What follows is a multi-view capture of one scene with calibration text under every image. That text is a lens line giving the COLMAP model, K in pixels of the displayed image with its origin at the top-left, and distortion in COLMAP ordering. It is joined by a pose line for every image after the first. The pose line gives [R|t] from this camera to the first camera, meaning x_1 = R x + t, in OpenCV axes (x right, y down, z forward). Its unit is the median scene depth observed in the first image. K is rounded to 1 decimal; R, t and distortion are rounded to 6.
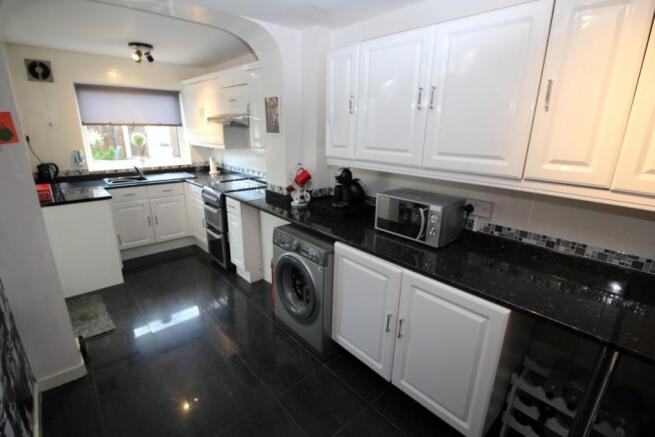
lens RADIAL K [[306.0, 0, 326.1], [0, 306.0, 215.1], [0, 0, 1]] dist [0.000733, -0.014424]
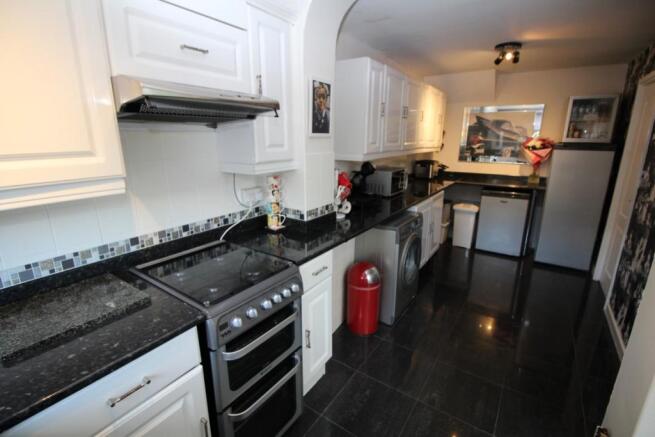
lens RADIAL K [[306.0, 0, 326.1], [0, 306.0, 215.1], [0, 0, 1]] dist [0.000733, -0.014424]
pose [[-0.218273, -0.246093, 0.944349, -0.905862], [0.285207, 0.909347, 0.302894, -0.314011], [-0.933281, 0.335449, -0.128298, 1.168430]]
